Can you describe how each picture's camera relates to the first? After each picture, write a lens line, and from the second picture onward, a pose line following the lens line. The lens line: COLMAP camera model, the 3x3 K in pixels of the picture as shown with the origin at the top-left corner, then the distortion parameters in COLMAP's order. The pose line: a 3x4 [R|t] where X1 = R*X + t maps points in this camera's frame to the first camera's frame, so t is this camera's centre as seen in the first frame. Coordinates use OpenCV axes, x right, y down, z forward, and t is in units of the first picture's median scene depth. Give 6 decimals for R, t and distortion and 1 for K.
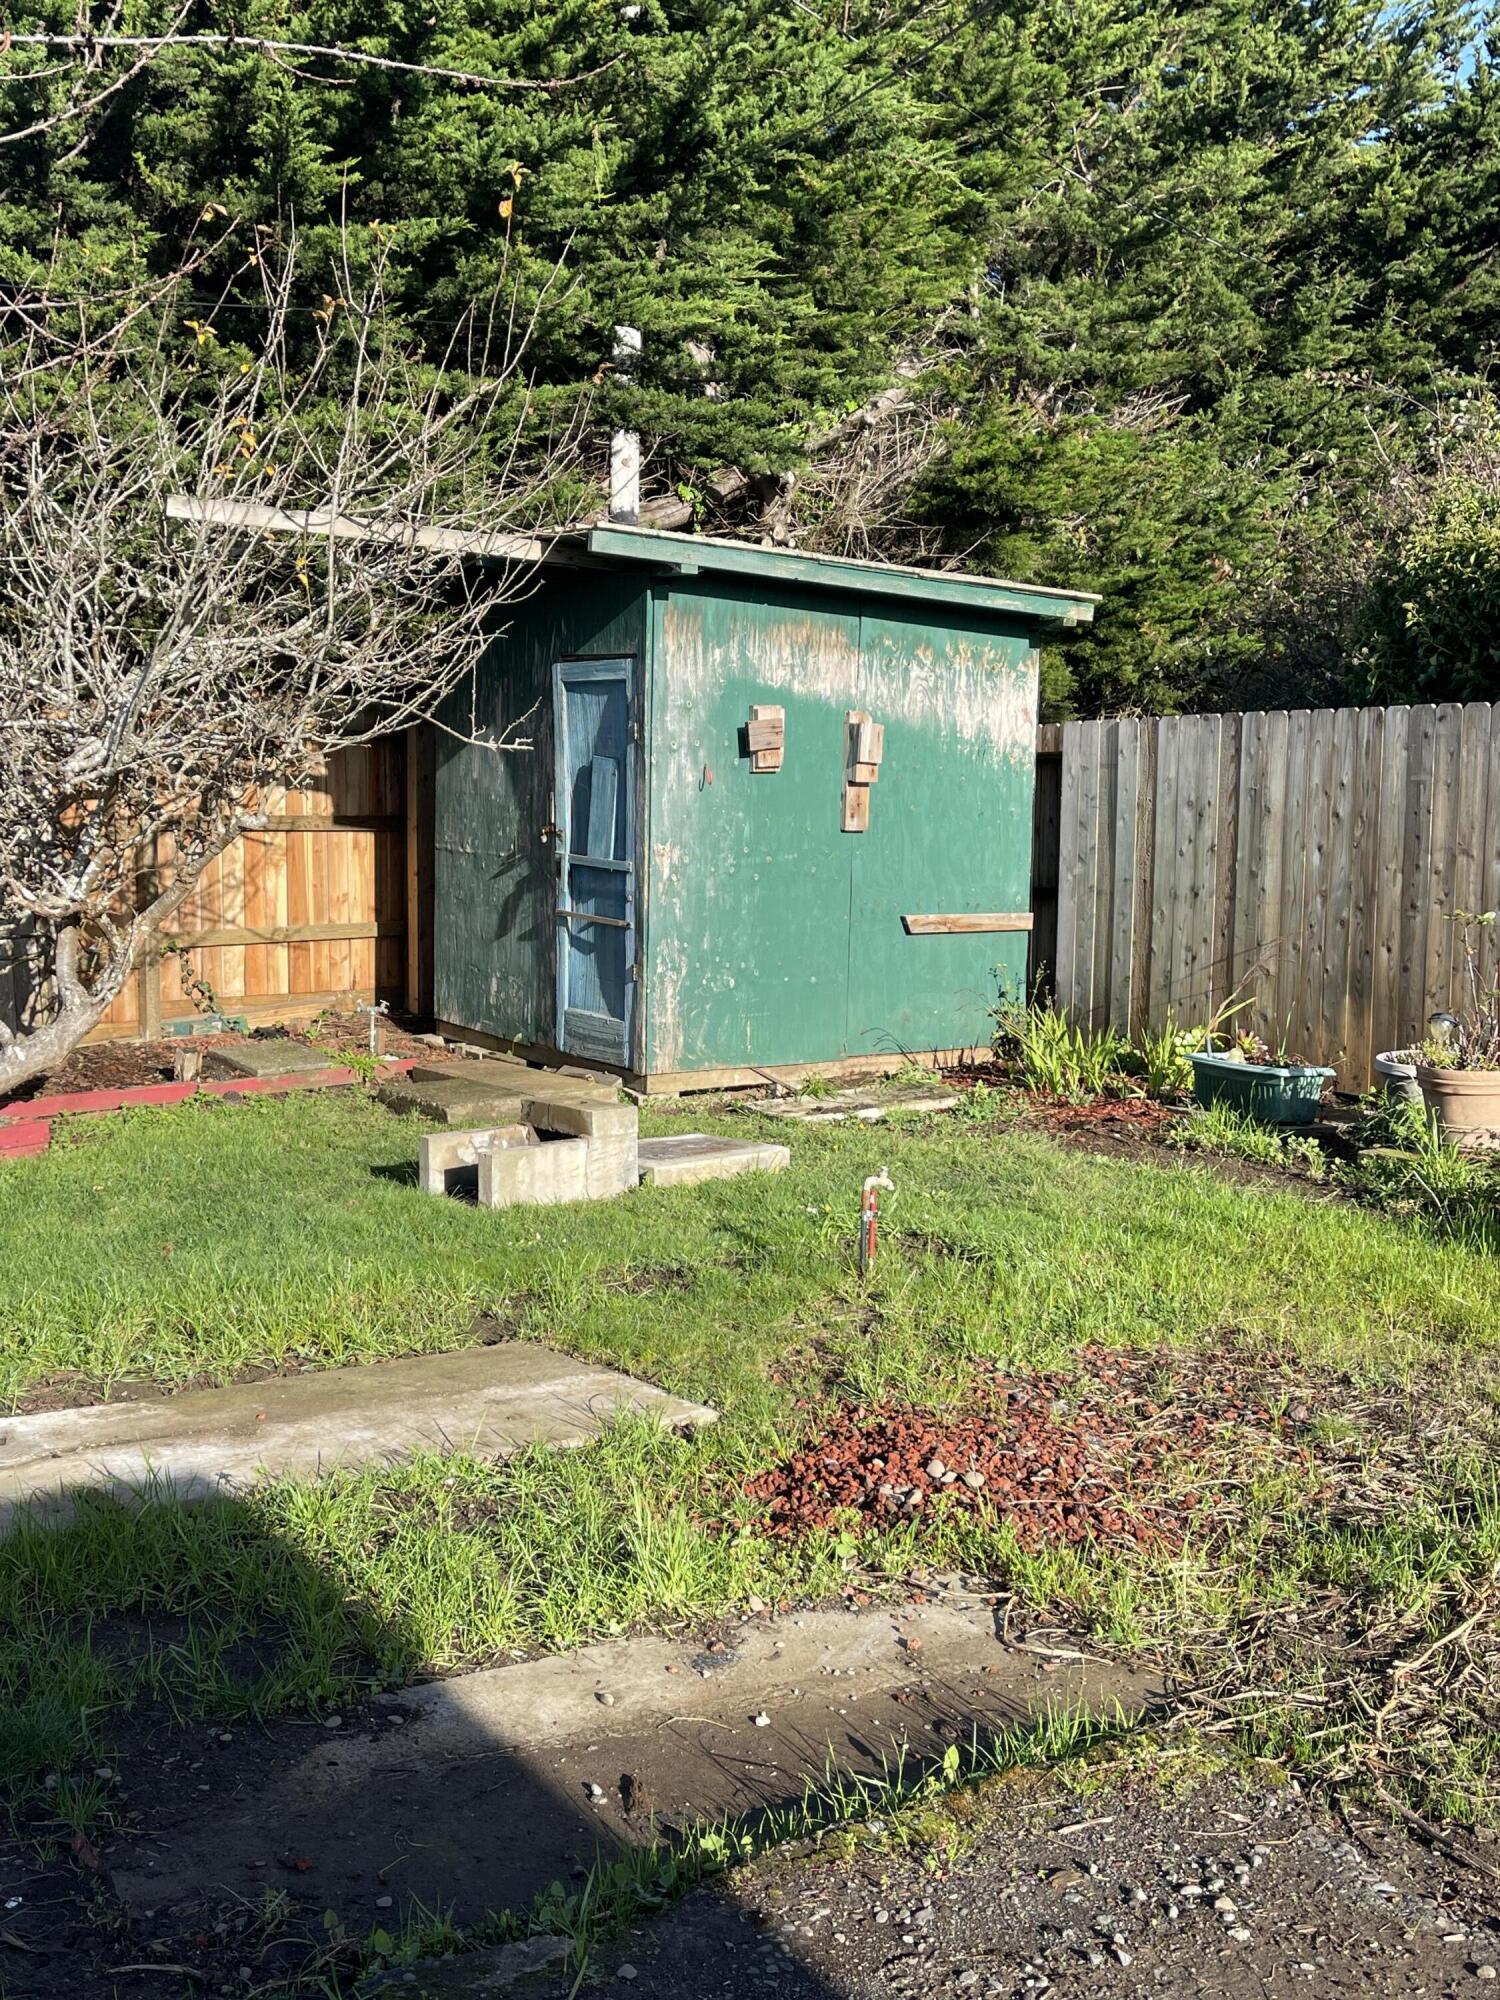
lens RADIAL K [[1969.9, 0, 750.0], [0, 1969.9, 1000.0], [0, 0, 1]] dist [0.011127, 0.020616]
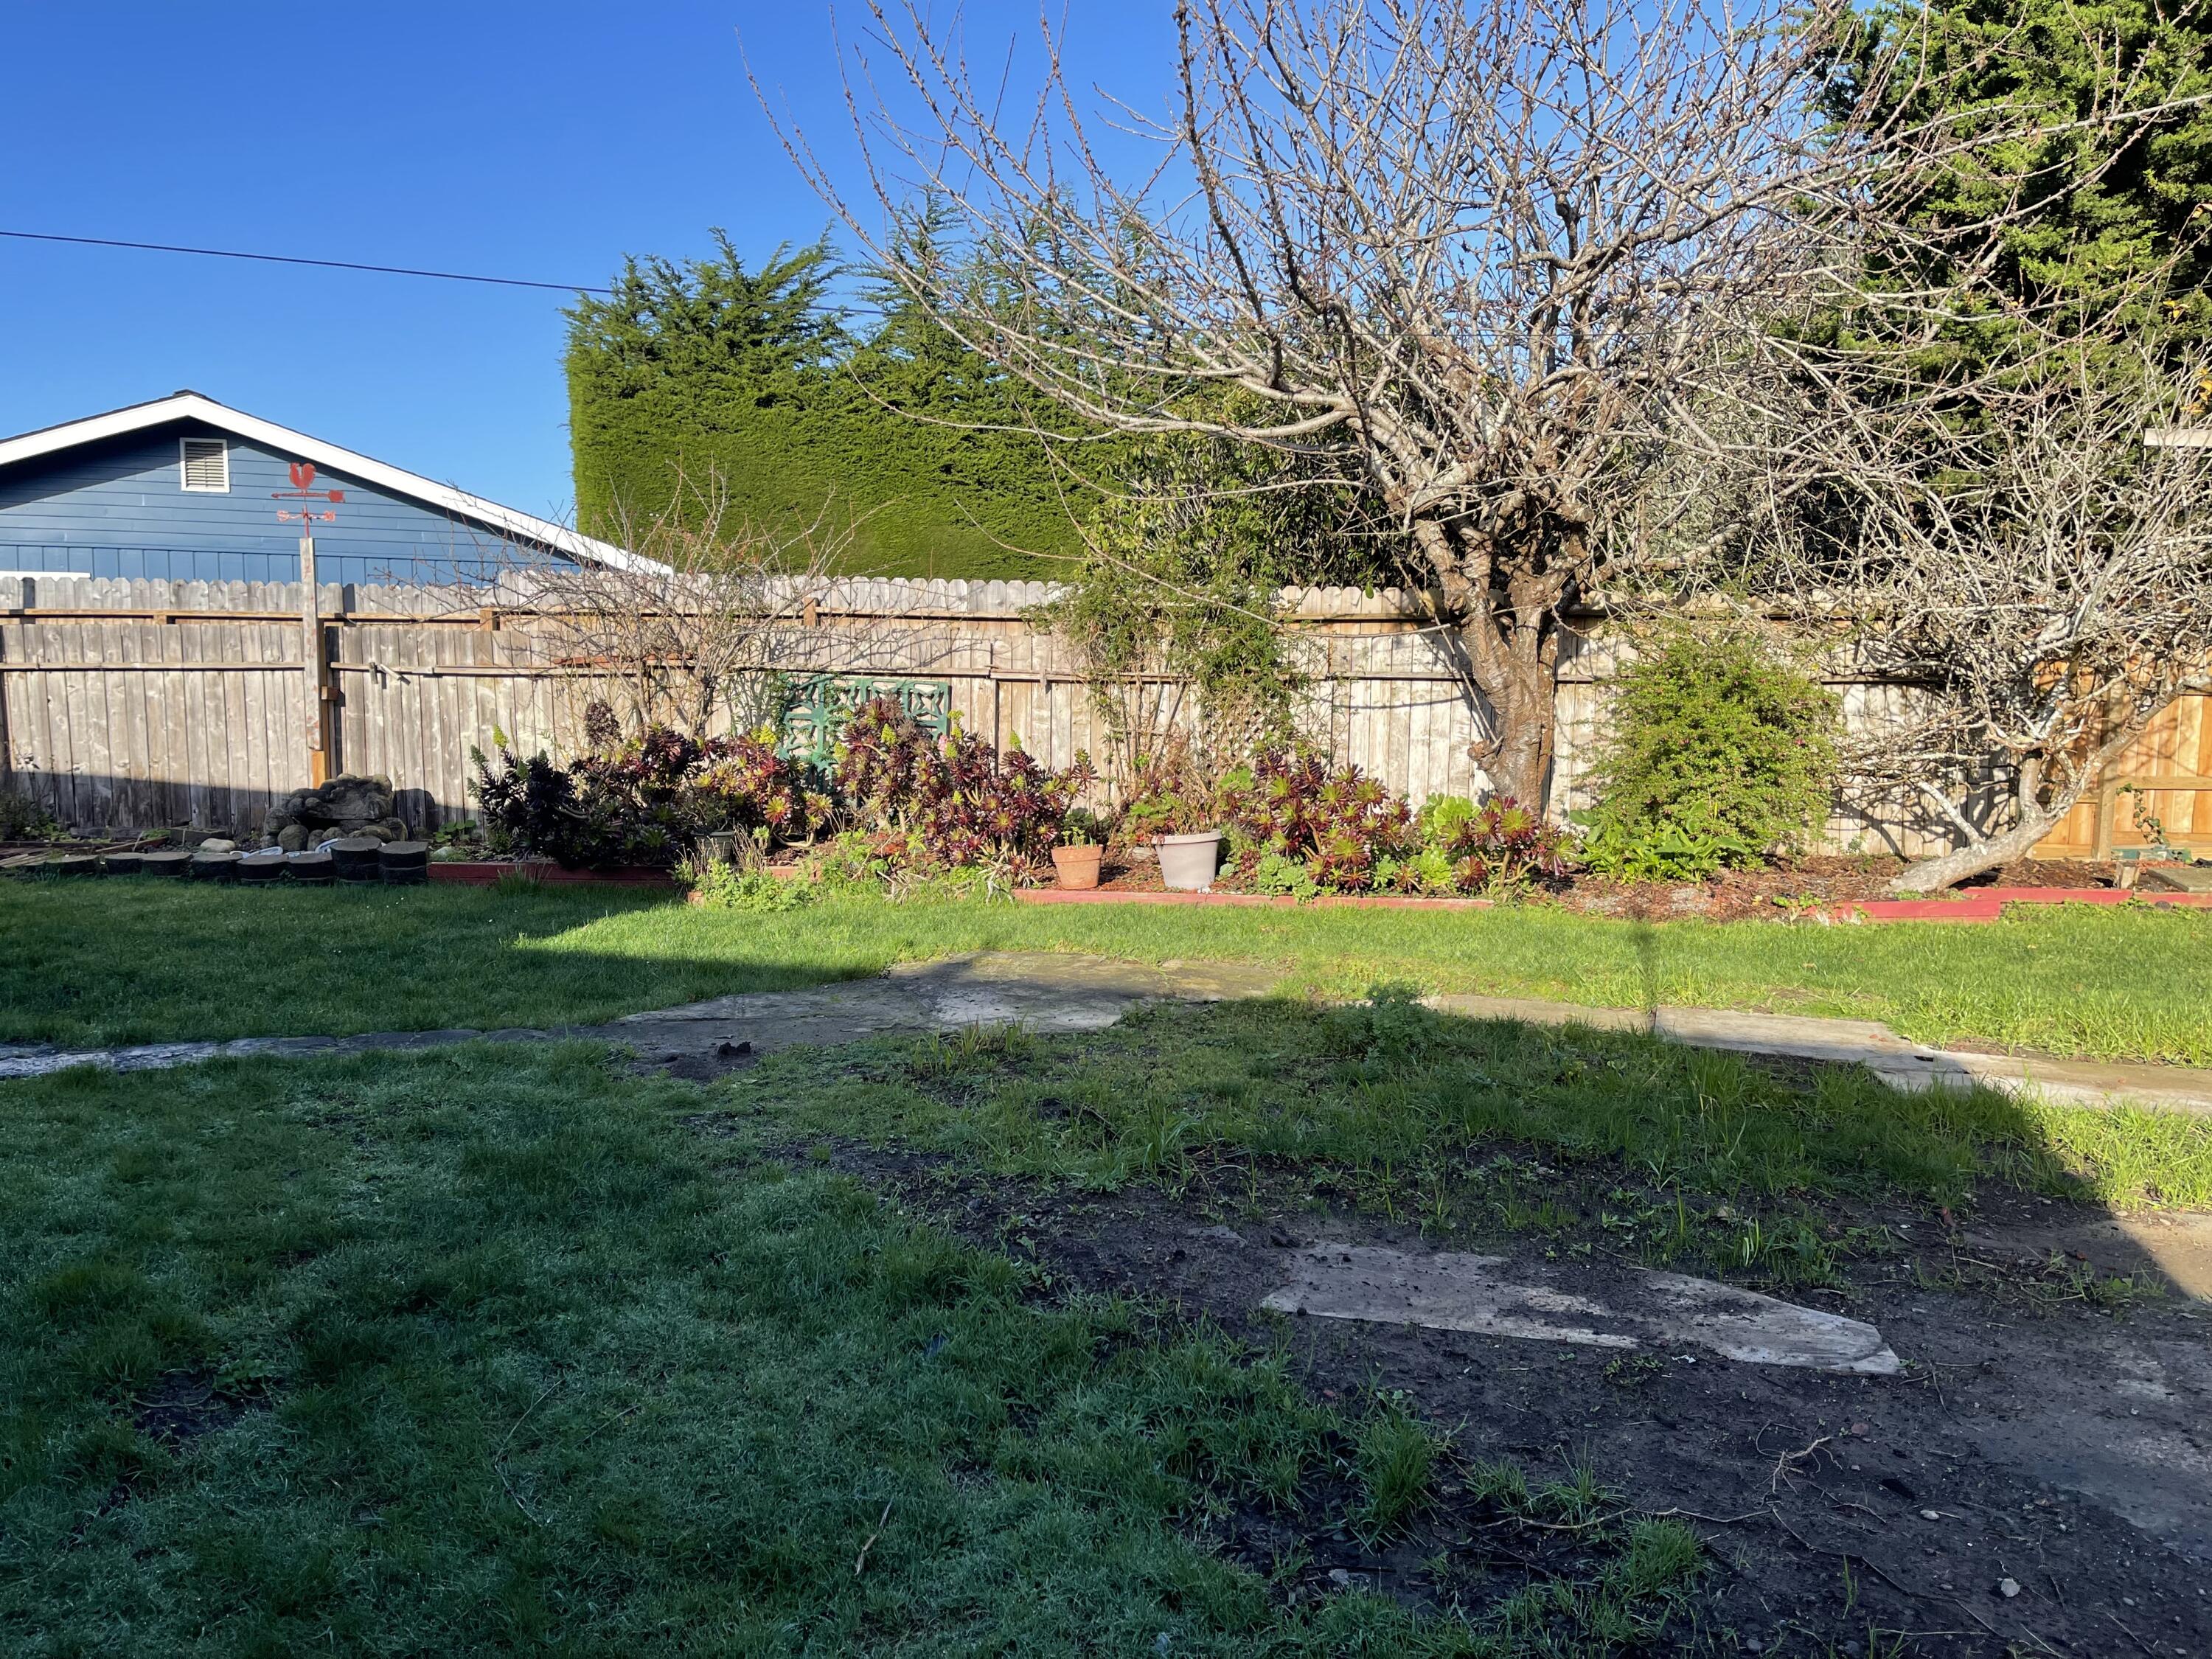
lens RADIAL K [[1696.1, 0, 1106.0], [0, 1696.1, 829.5], [0, 0, 1]] dist [0.085206, -0.094182]
pose [[0.661046, 0.071823, -0.746900, 0.113142], [-0.088969, 0.995889, 0.017024, 0.045320], [0.745052, 0.055197, 0.664718, -0.234820]]
